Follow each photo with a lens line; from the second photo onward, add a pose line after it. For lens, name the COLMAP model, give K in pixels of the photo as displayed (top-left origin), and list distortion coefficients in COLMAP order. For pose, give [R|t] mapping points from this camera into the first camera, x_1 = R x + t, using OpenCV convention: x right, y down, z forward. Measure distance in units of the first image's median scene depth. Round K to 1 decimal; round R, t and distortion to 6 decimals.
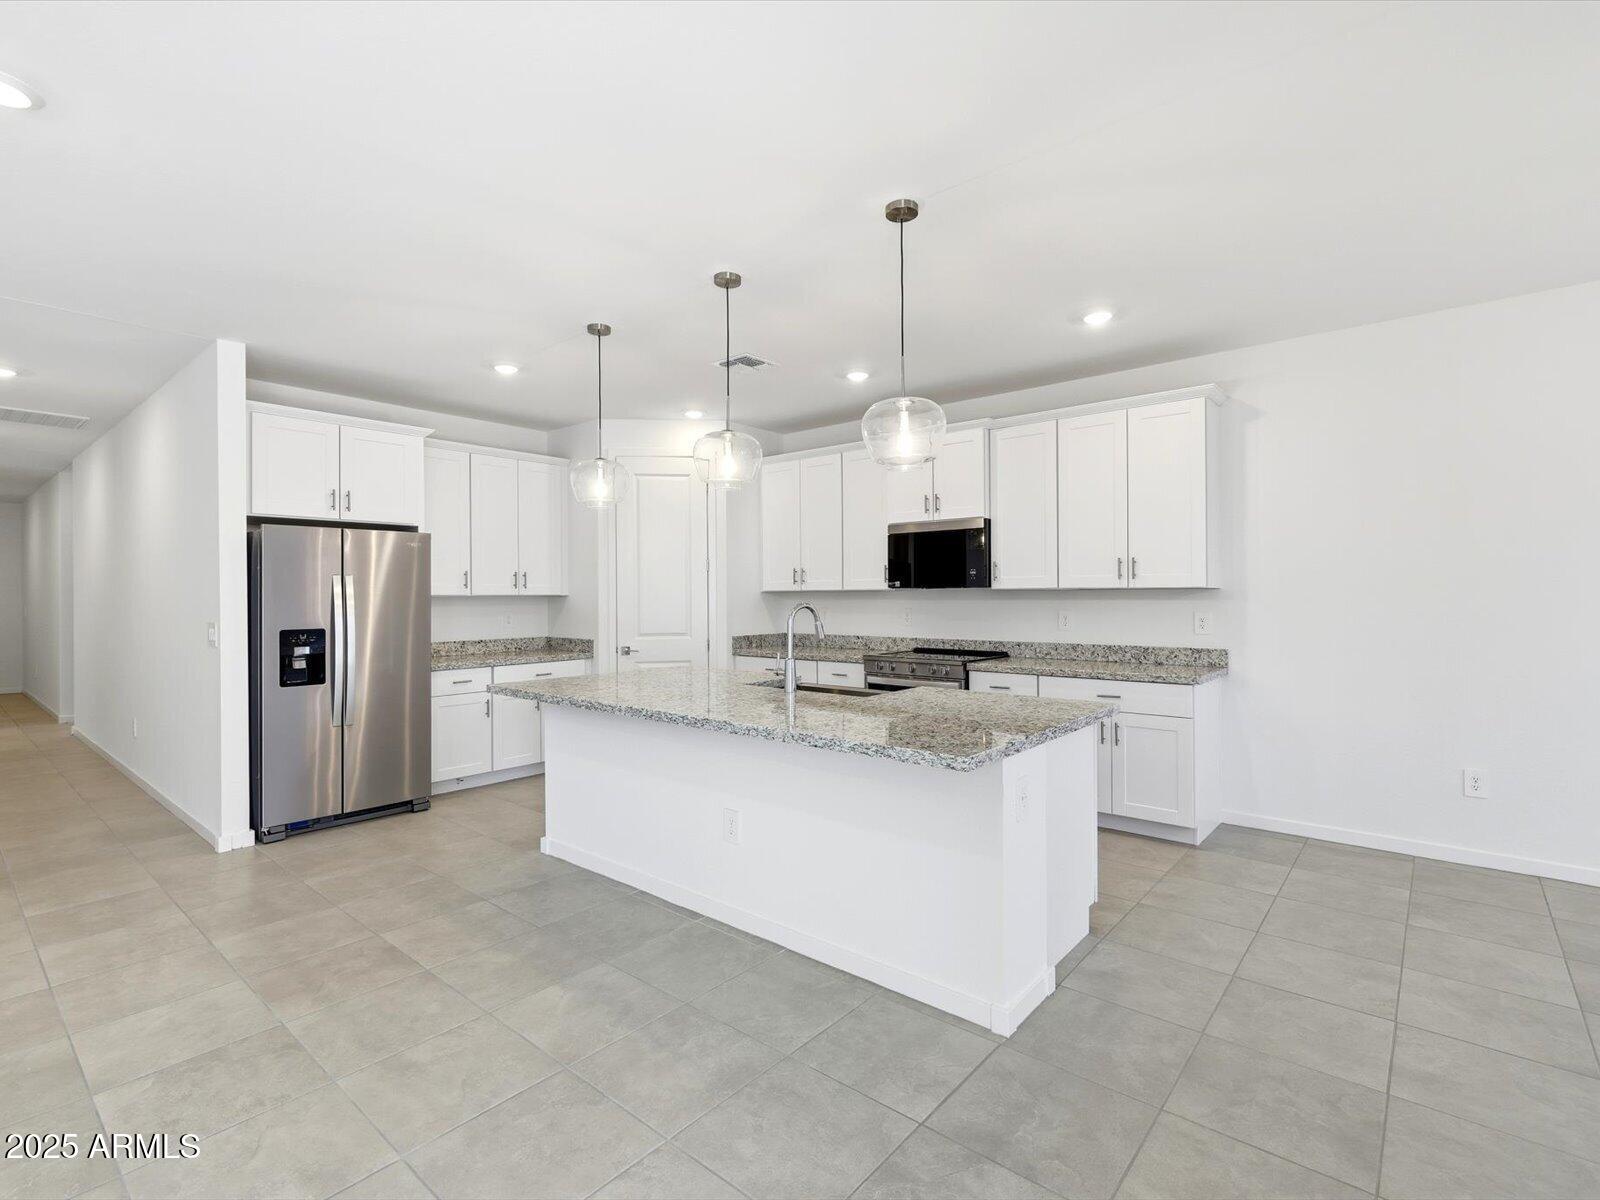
lens RADIAL K [[764.3, 0, 799.1], [0, 764.3, 592.9], [0, 0, 1]] dist [0.001503, -0.000639]
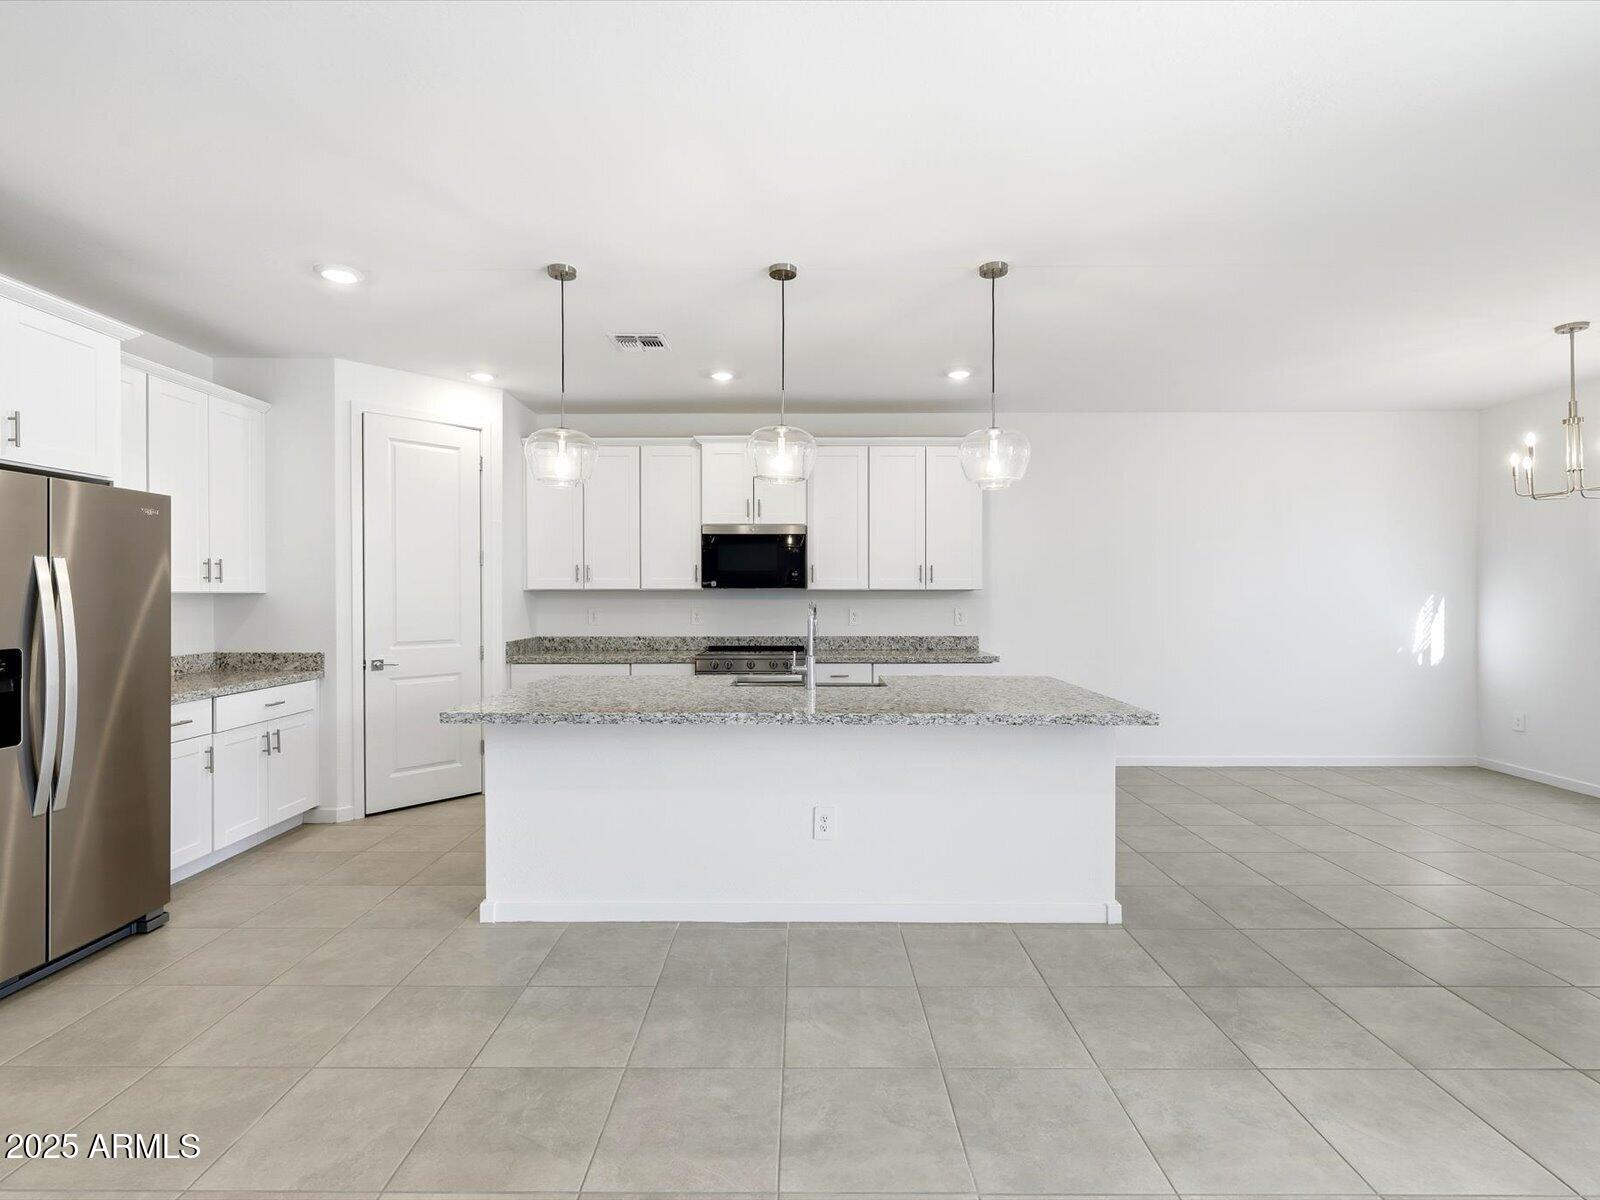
lens RADIAL K [[764.3, 0, 794.9], [0, 764.3, 596.5], [0, 0, 1]] dist [0.001503, -0.000639]
pose [[0.762632, 0.002895, 0.646826, -0.487654], [-0.005278, 0.999985, 0.001748, 0.003288], [-0.646811, -0.004747, 0.762635, 0.164039]]
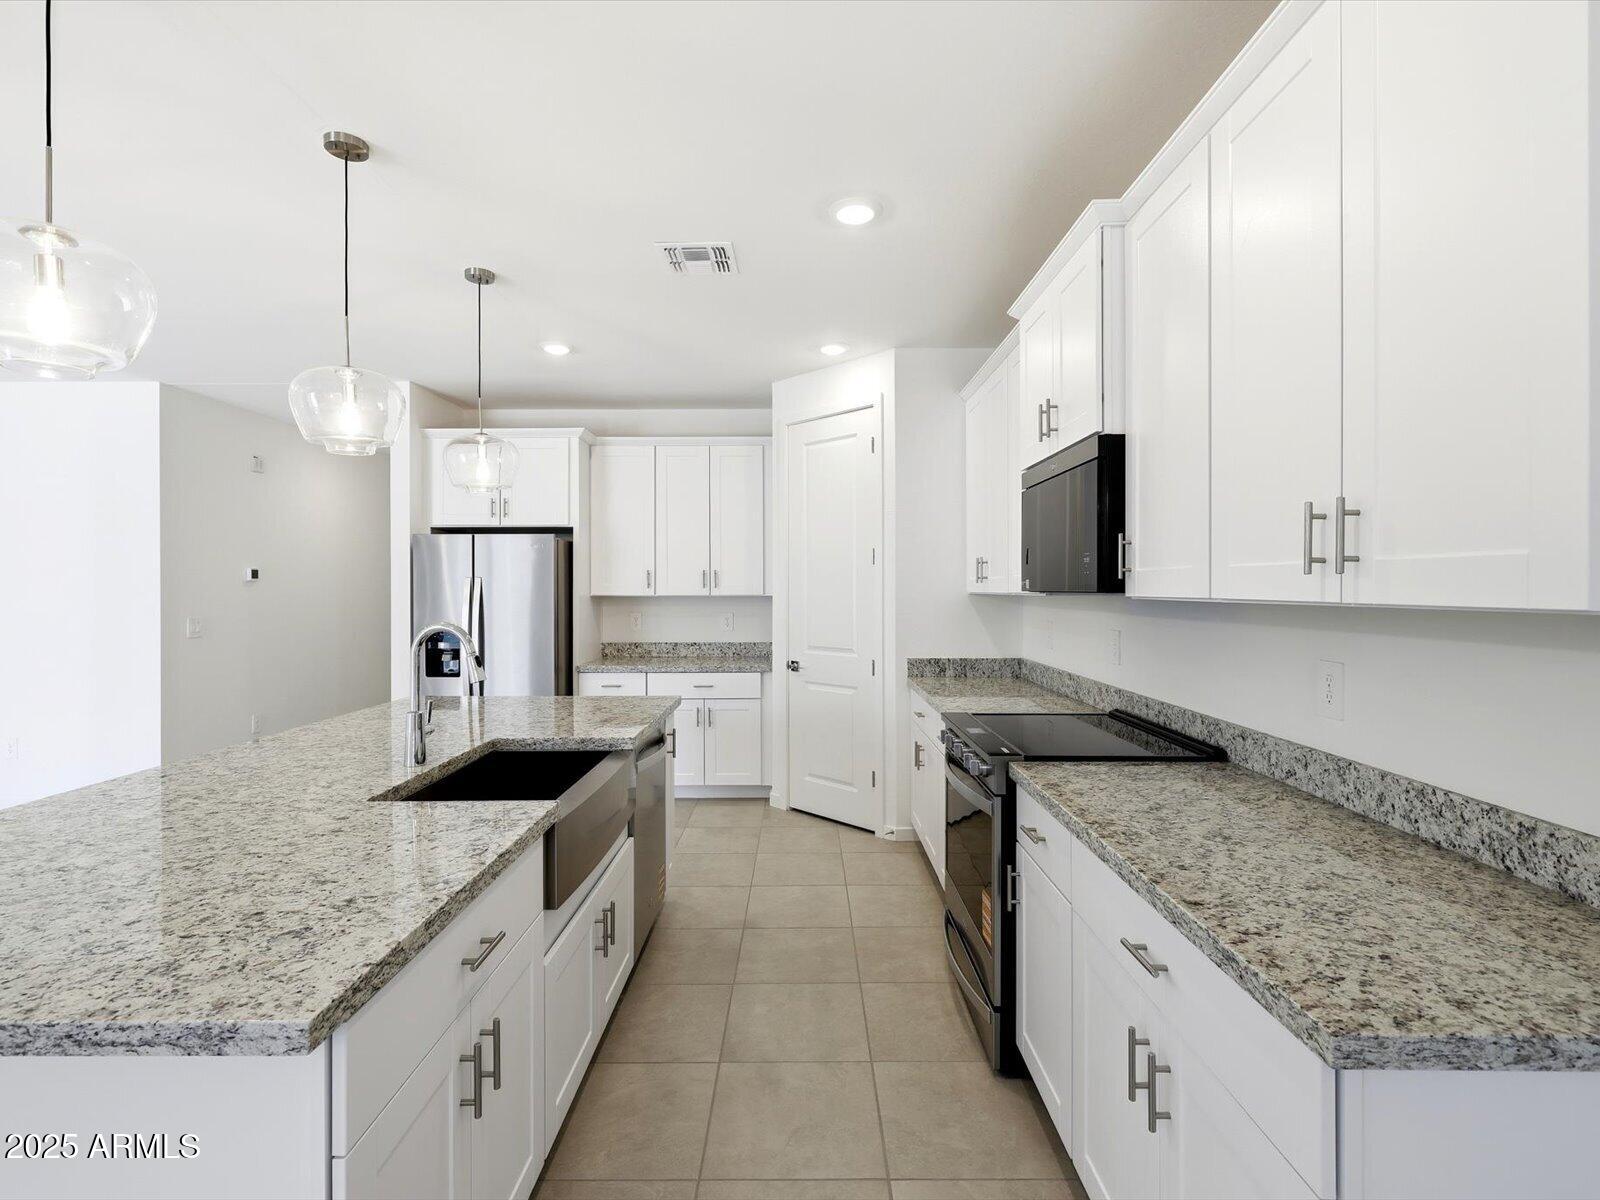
lens RADIAL K [[764.3, 0, 796.8], [0, 764.3, 587.1], [0, 0, 1]] dist [0.001503, -0.000639]
pose [[0.643969, 0.003184, -0.765045, 0.464445], [-0.001410, 0.999995, 0.002975, -0.011583], [0.765050, -0.000838, 0.643970, 0.589424]]
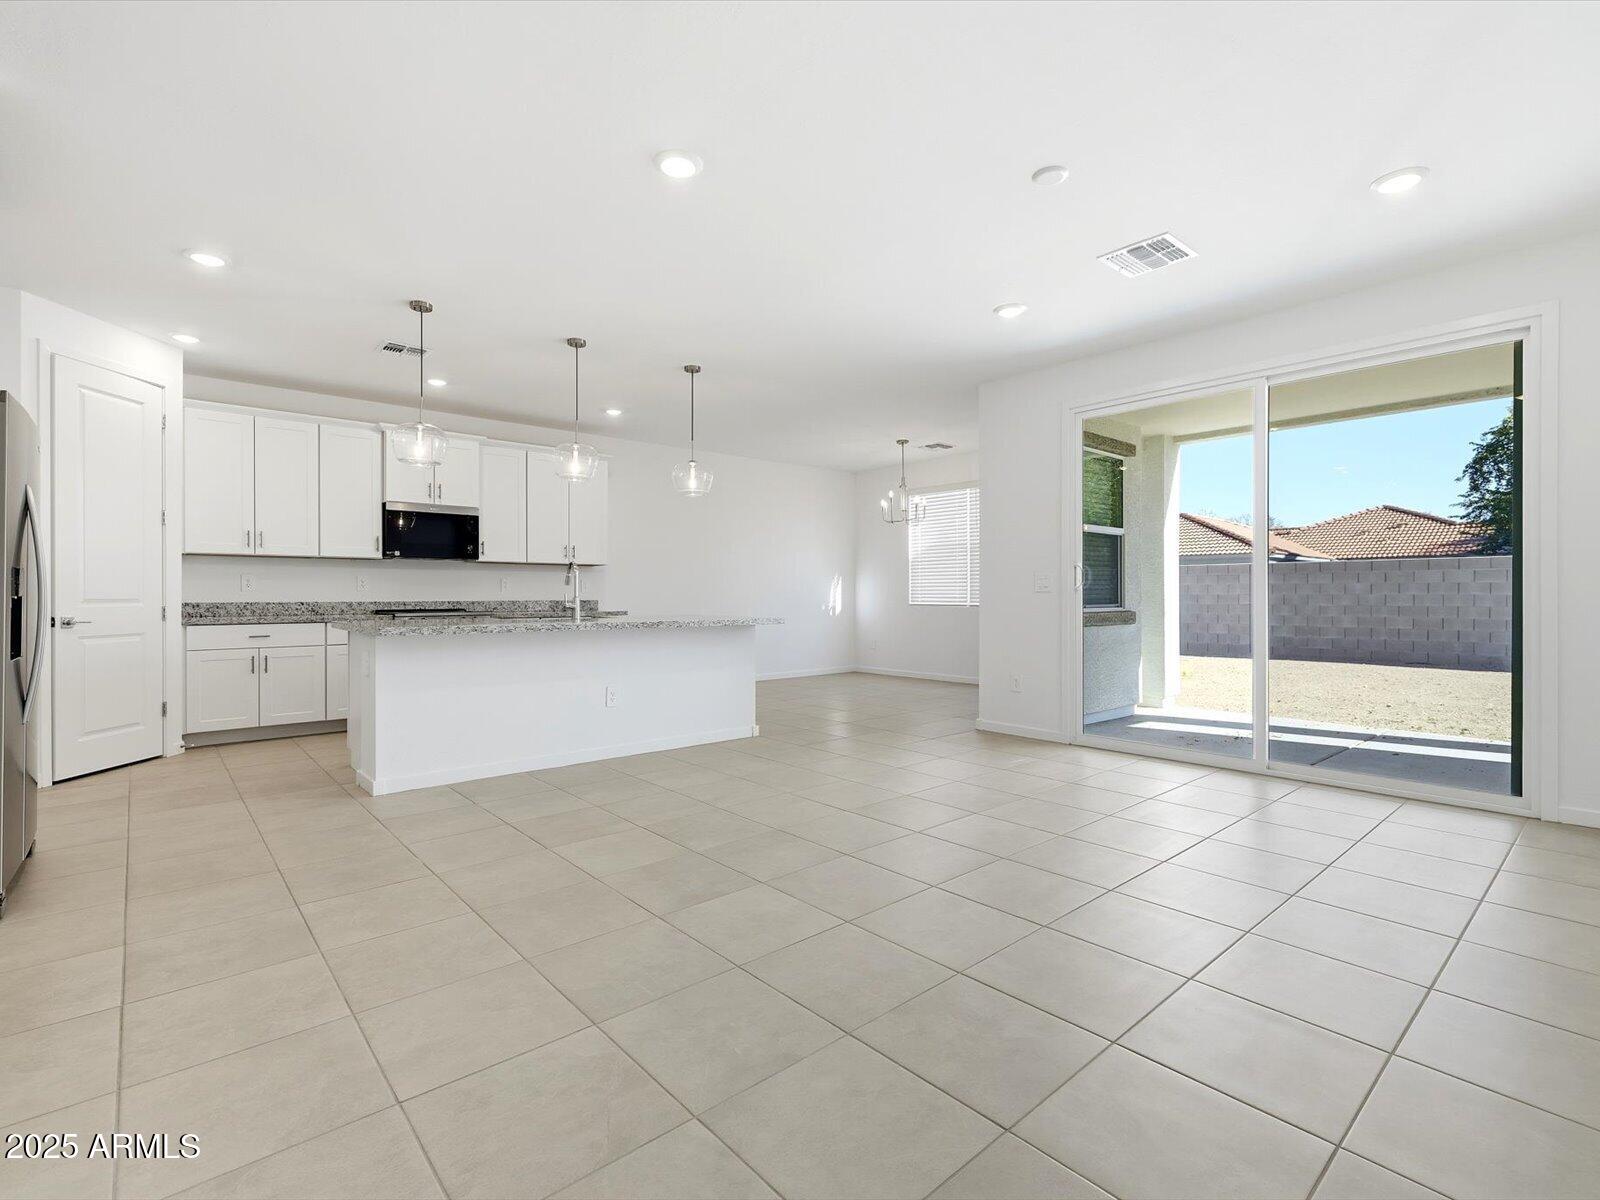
lens RADIAL K [[764.3, 0, 800.4], [0, 764.3, 596.9], [0, 0, 1]] dist [0.001503, -0.000639]
pose [[0.133954, 0.003284, 0.990982, -1.033944], [-0.001342, 0.999994, -0.003133, 0.063065], [-0.990987, -0.000911, 0.133958, 0.248898]]
